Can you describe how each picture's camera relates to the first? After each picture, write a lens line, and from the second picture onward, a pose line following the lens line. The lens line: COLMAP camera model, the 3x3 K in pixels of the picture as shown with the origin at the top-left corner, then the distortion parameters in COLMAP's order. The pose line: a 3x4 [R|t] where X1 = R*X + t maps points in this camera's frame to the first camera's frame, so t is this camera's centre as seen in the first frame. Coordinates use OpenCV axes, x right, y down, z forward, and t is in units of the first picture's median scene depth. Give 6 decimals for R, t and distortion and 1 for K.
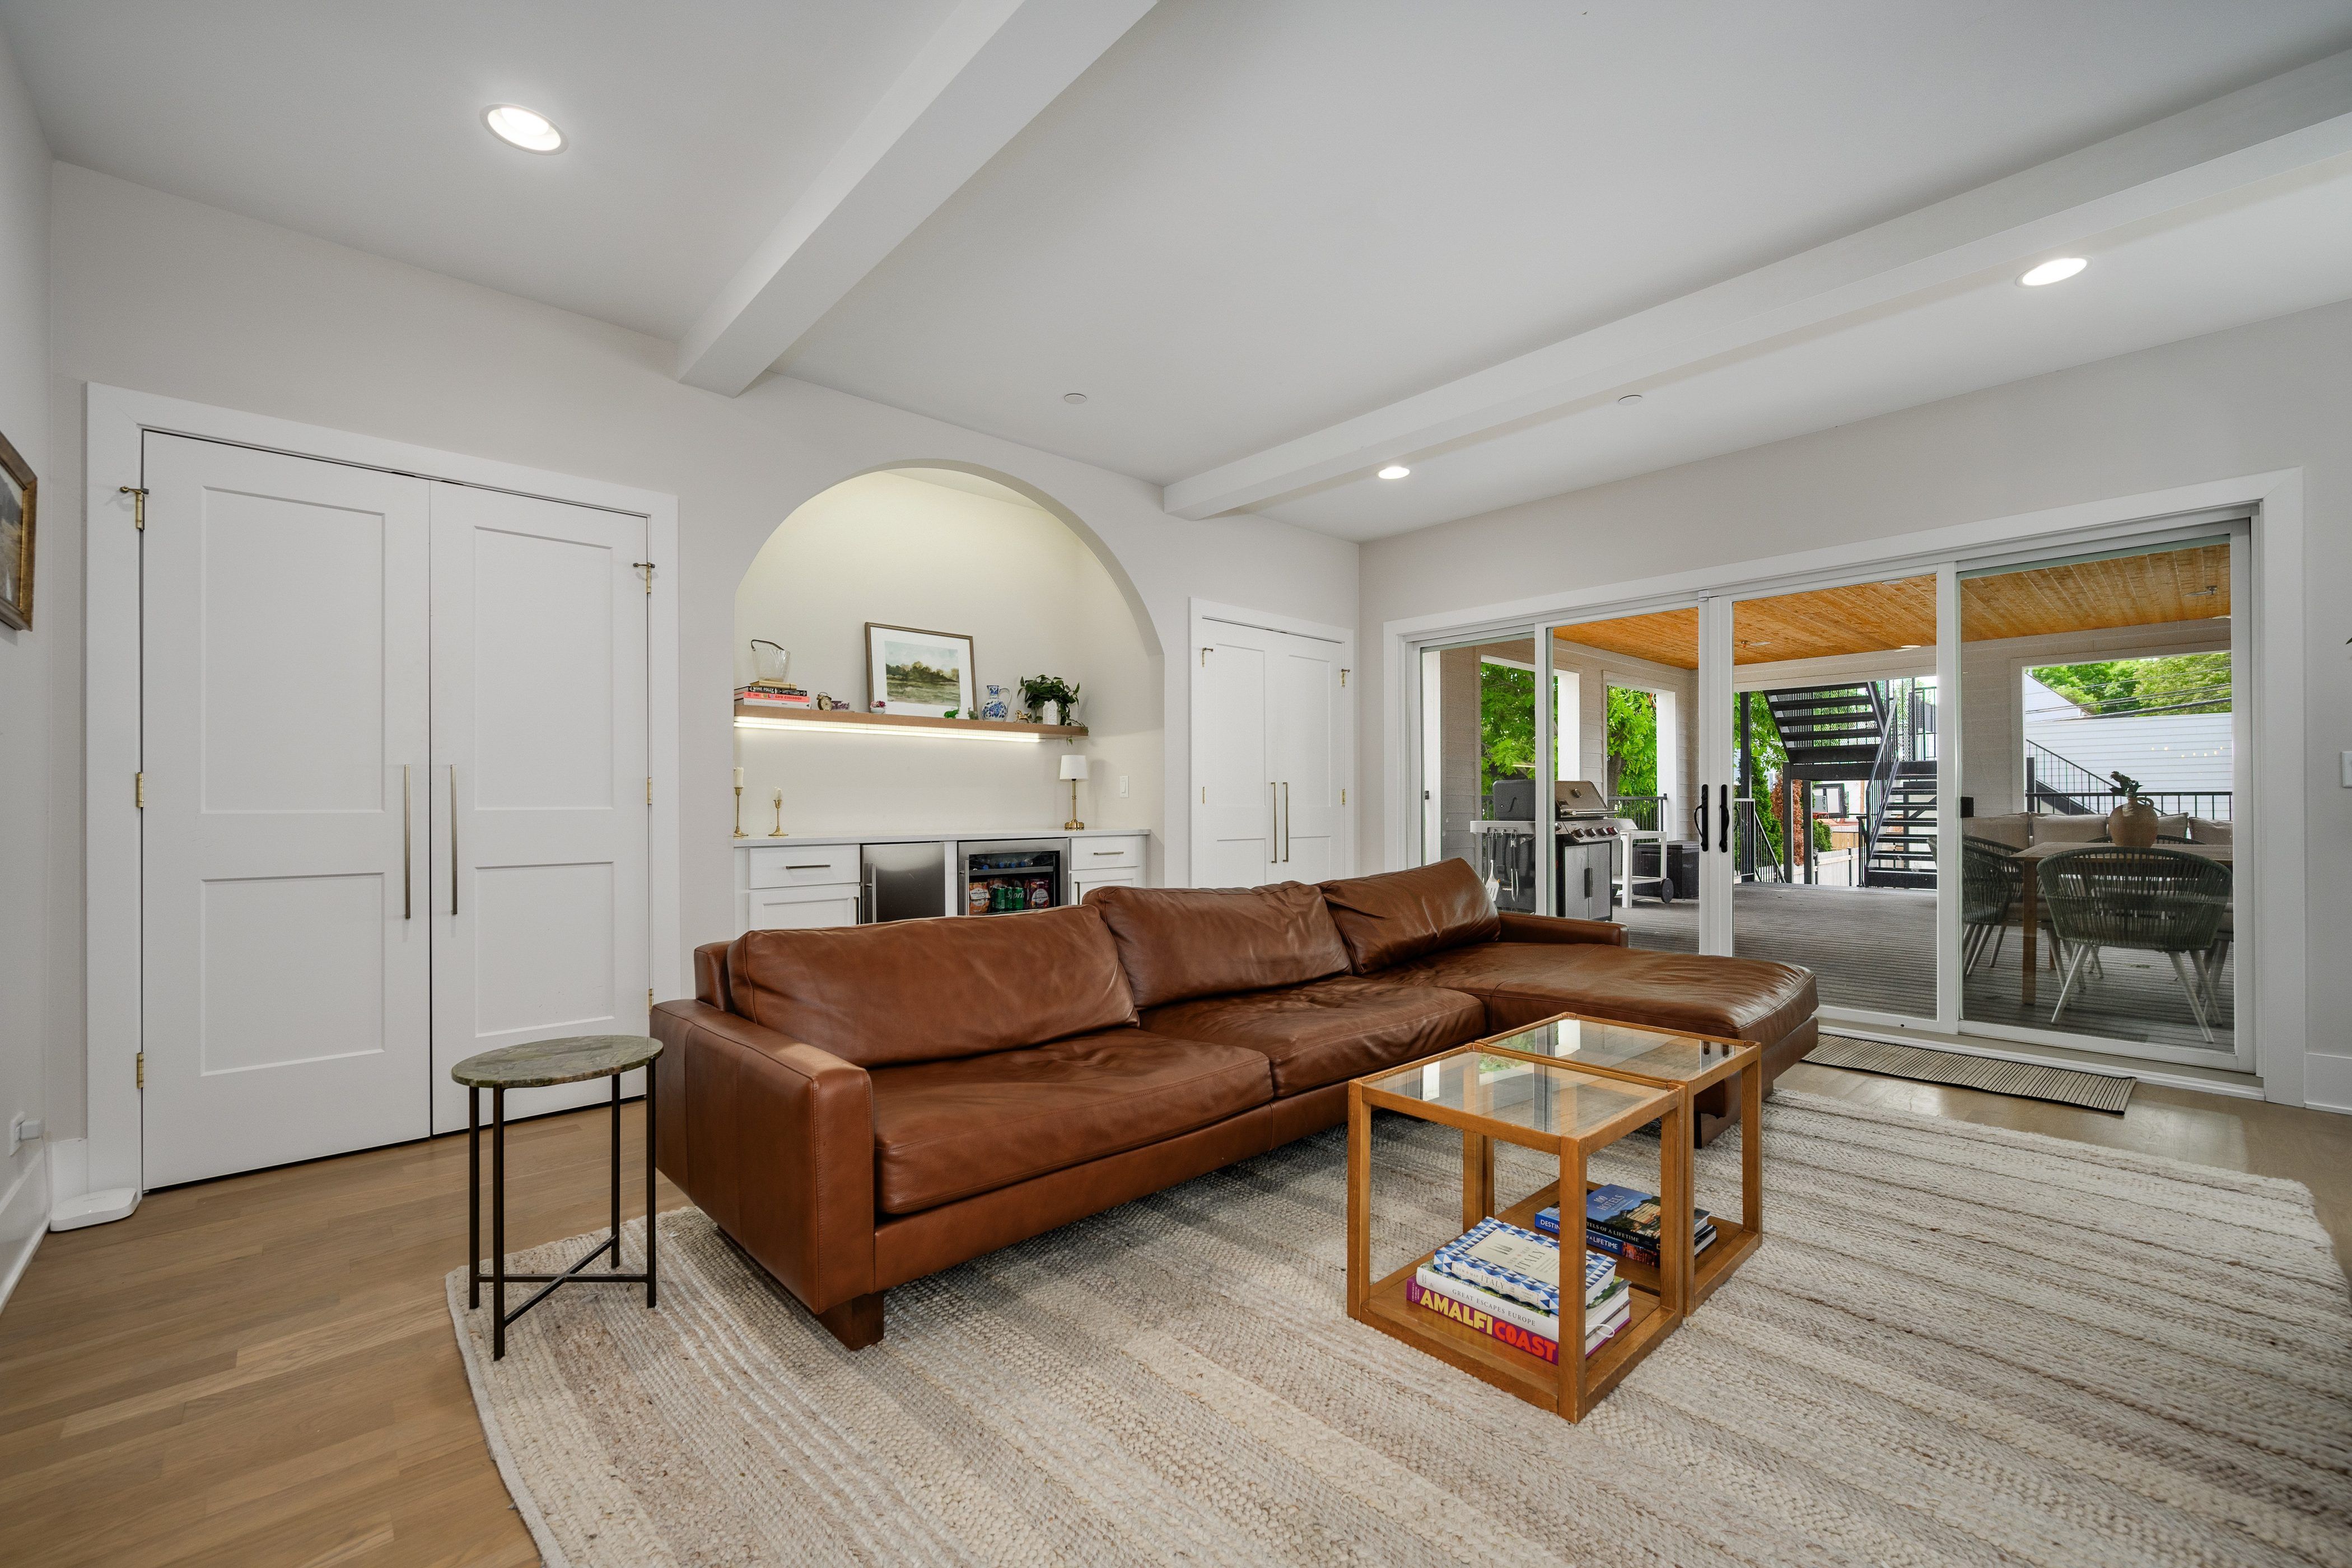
lens RADIAL K [[950.6, 0, 1176.0], [0, 950.6, 784.0], [0, 0, 1]] dist [-0.001200, -0.000163]
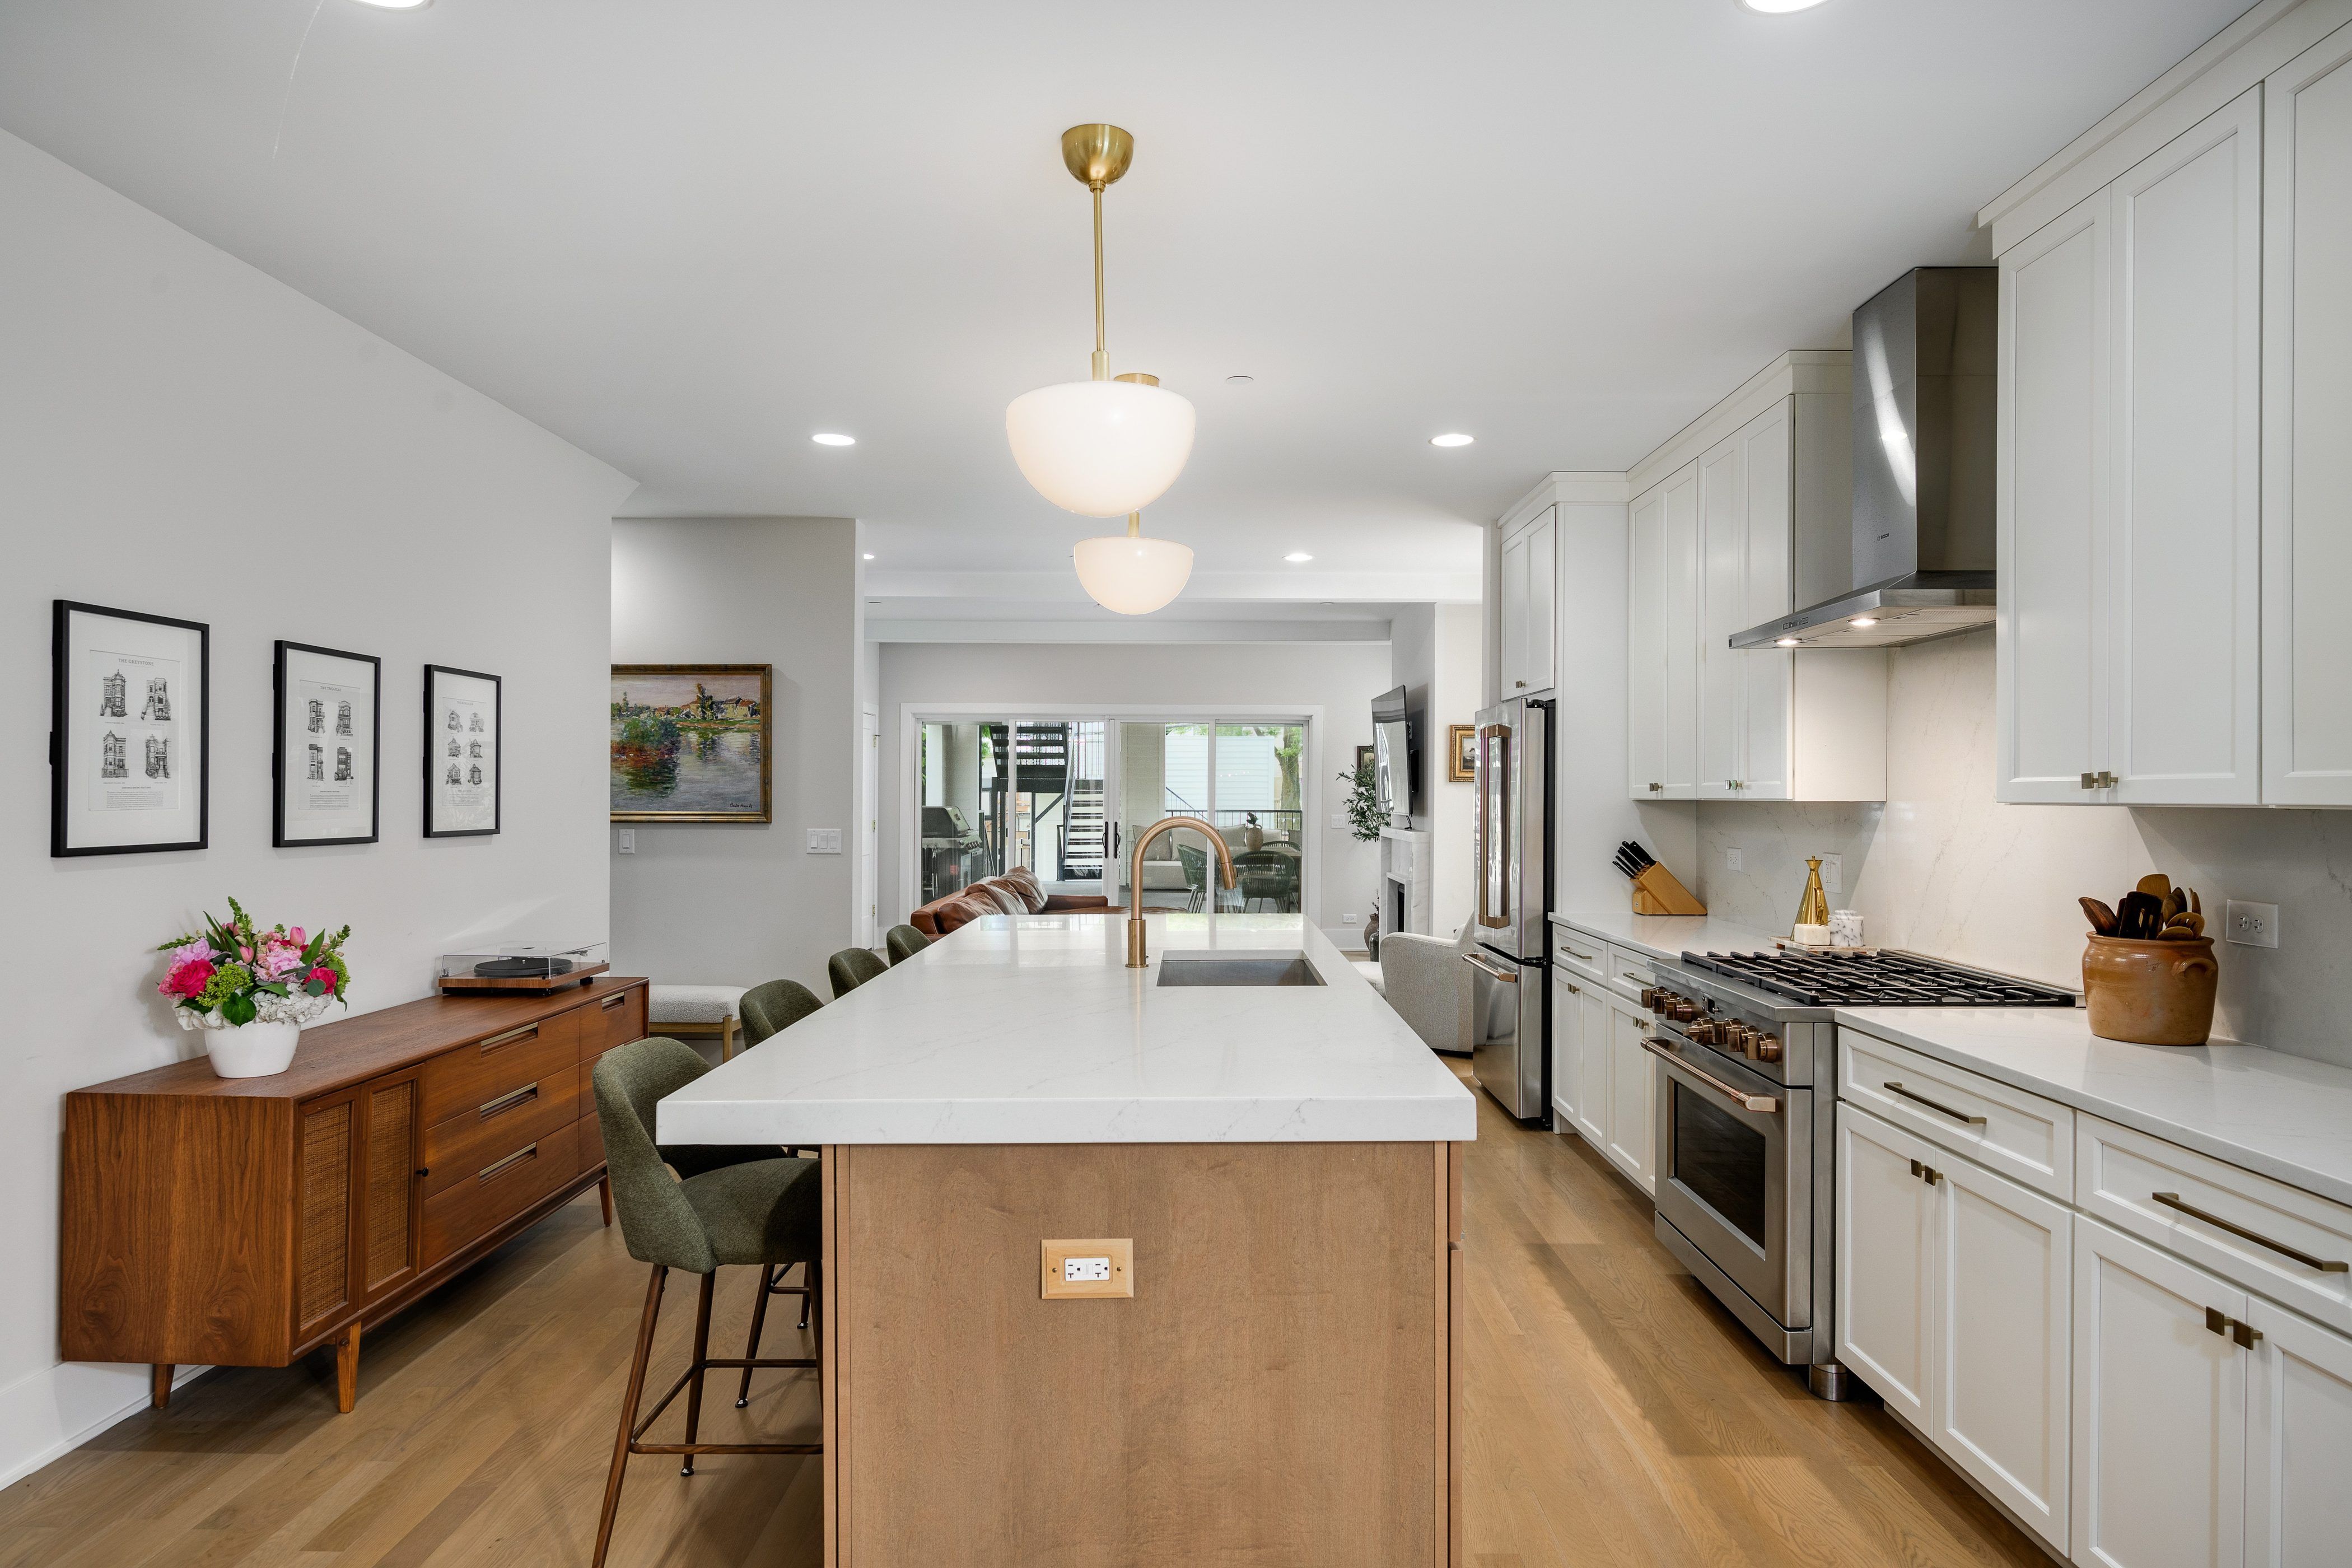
lens RADIAL K [[1391.9, 0, 1176.0], [0, 1391.9, 784.0], [0, 0, 1]] dist [-0.002061, 0.000628]
pose [[0.683207, 0.004561, 0.730211, -0.712711], [-0.016493, 0.999822, 0.009186, -0.053907], [-0.730039, -0.018319, 0.683160, -0.502278]]
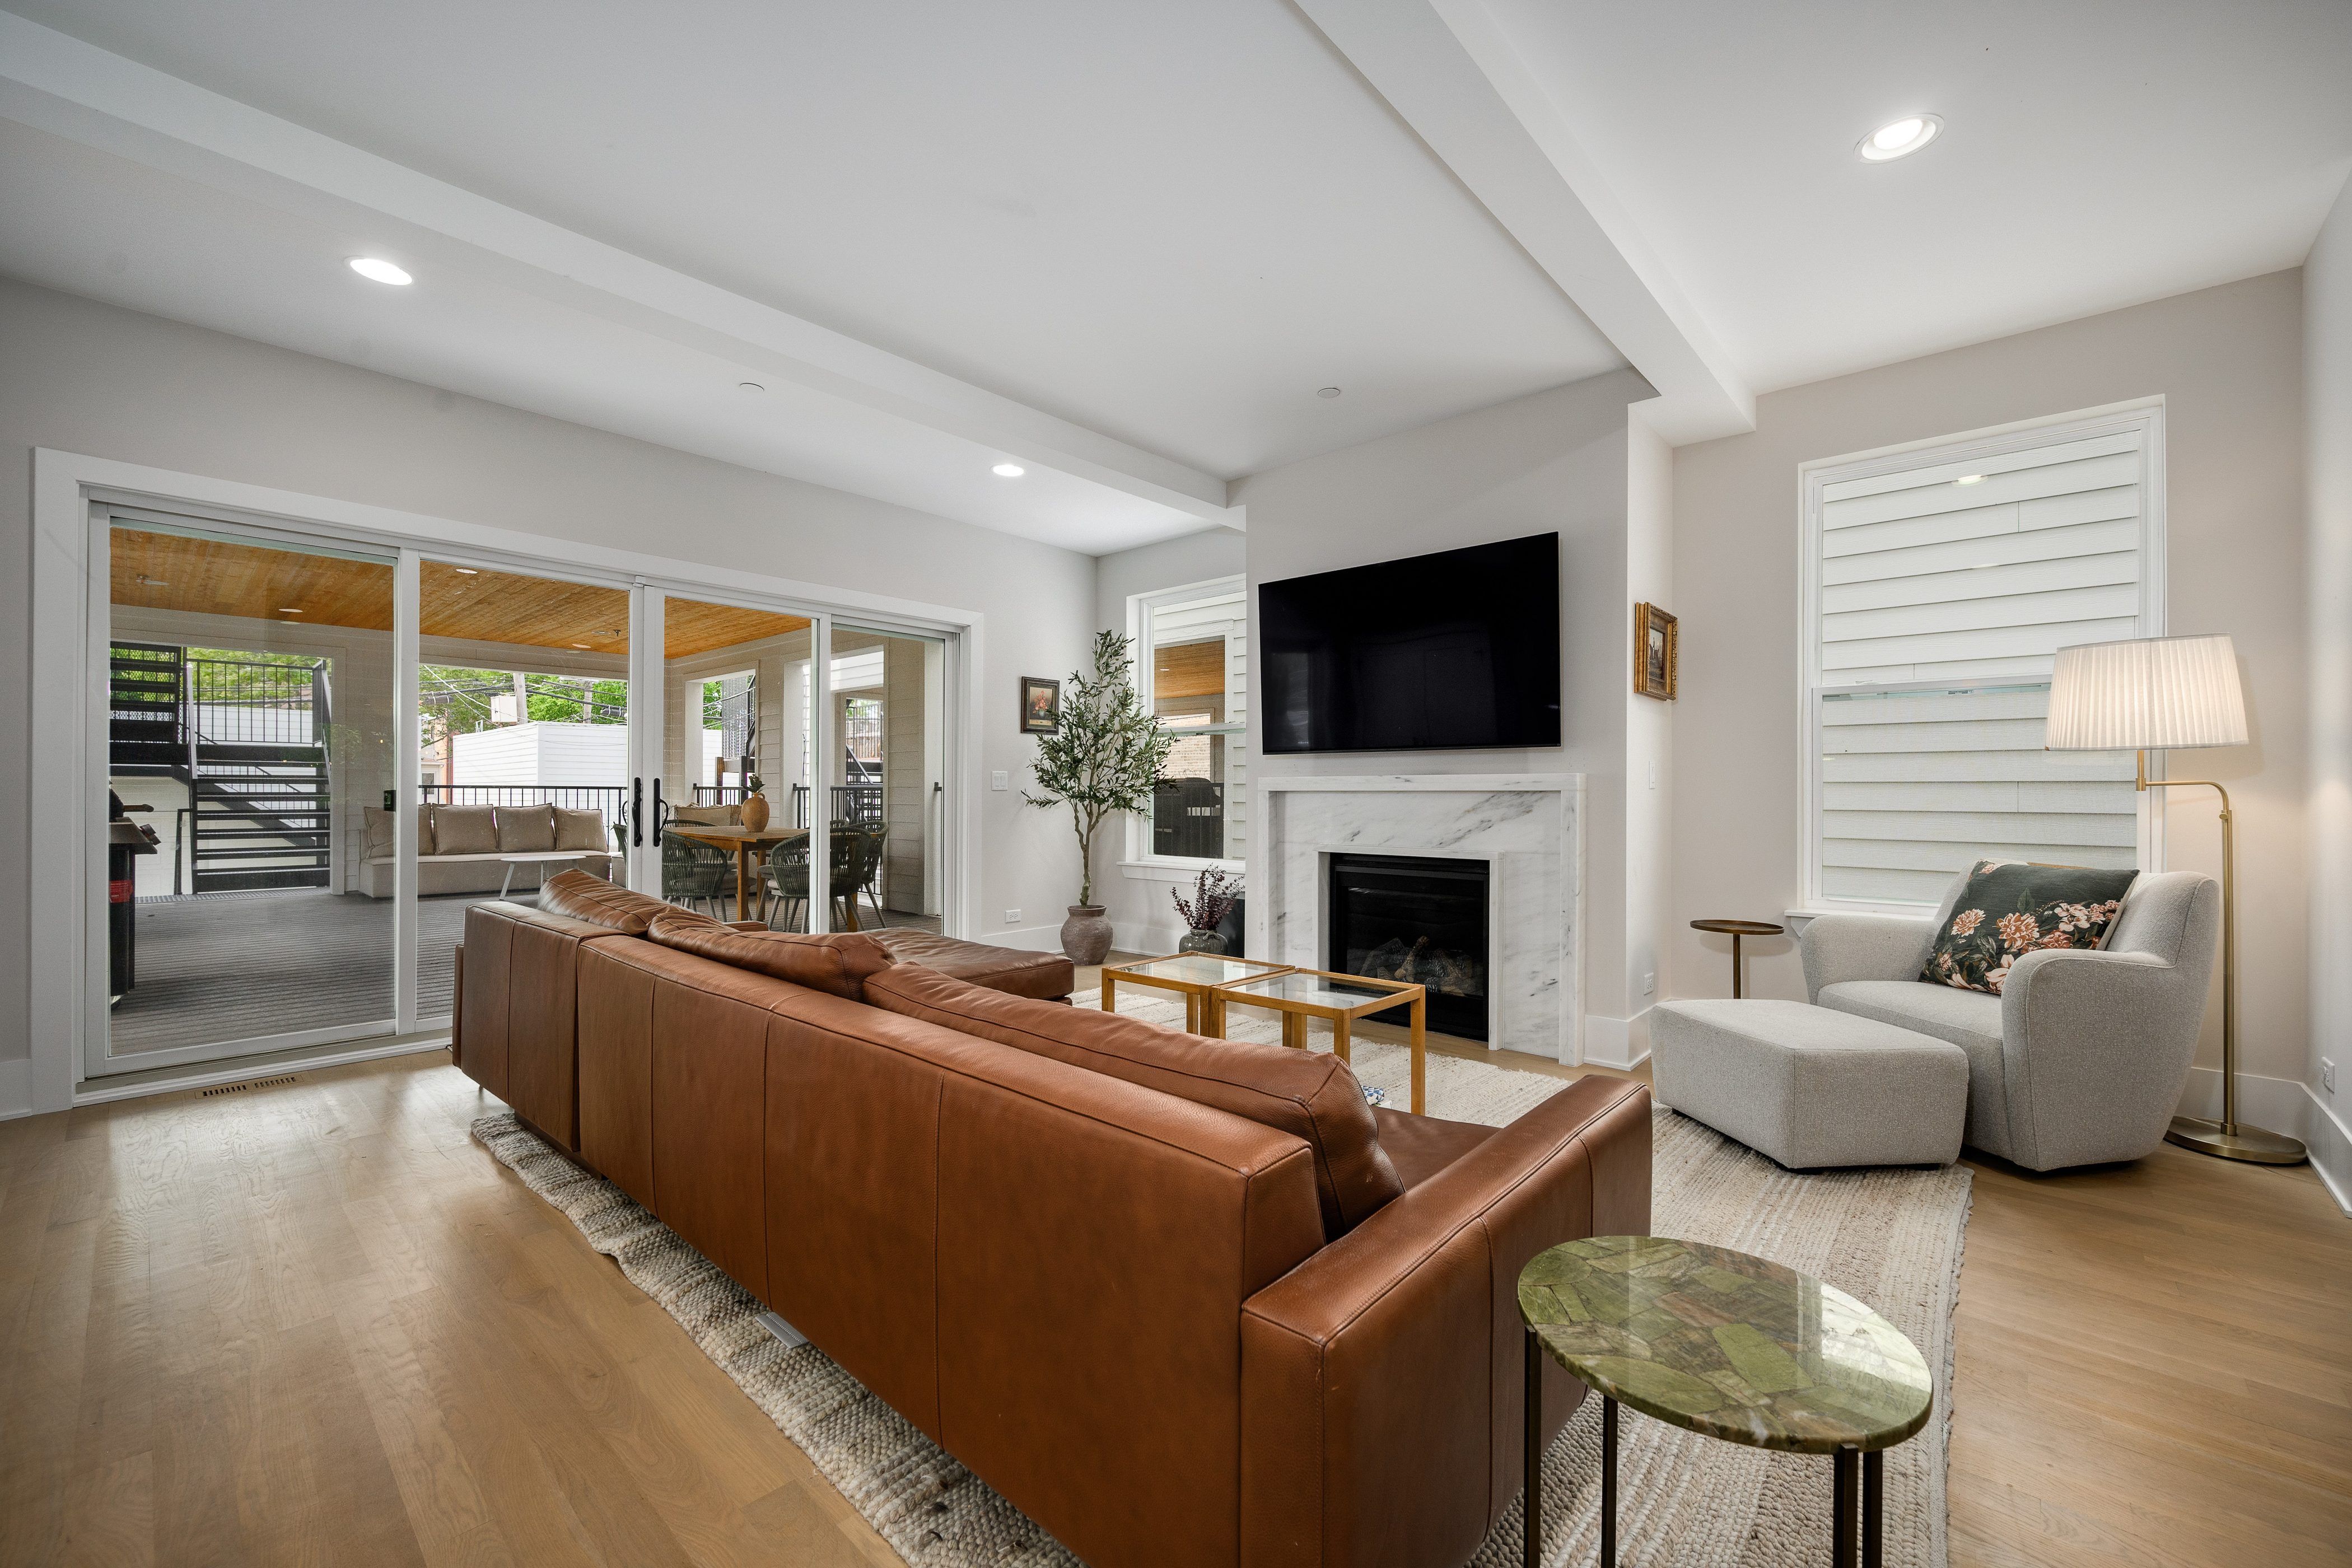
lens RADIAL K [[950.6, 0, 1176.0], [0, 950.6, 784.0], [0, 0, 1]] dist [-0.001200, -0.000163]
pose [[-0.093839, 0.005991, 0.995569, -0.249635], [-0.020429, 0.999760, -0.007941, 0.001805], [-0.995378, -0.021084, -0.093694, 0.304373]]
